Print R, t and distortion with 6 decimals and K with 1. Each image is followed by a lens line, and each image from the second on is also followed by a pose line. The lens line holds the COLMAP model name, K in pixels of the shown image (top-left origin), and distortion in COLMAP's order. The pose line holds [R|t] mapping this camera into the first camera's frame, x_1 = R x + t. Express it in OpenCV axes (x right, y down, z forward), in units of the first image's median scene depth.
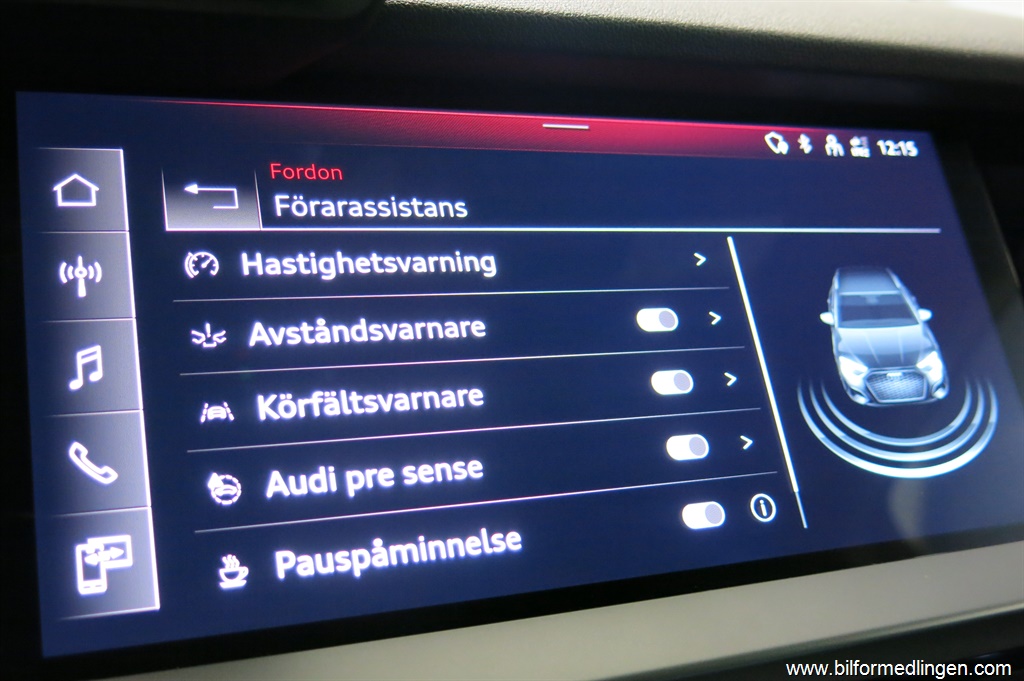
lens RADIAL K [[1130.8, 0, 512.0], [0, 1130.8, 340.5], [0, 0, 1]] dist [-0.051098, -0.025735]
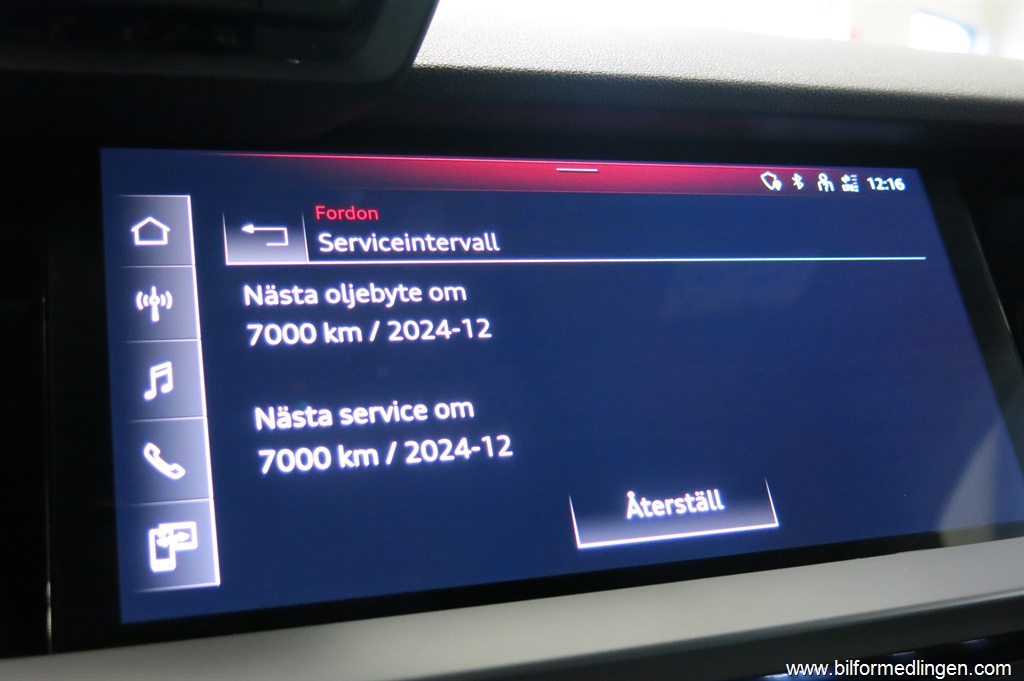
lens RADIAL K [[1130.8, 0, 512.0], [0, 1130.8, 340.5], [0, 0, 1]] dist [-0.051098, -0.025735]
pose [[0.998474, -0.006890, -0.054795, 0.049012], [0.005161, 0.999486, -0.031629, 0.018437], [0.054985, 0.031298, 0.997997, -0.140214]]
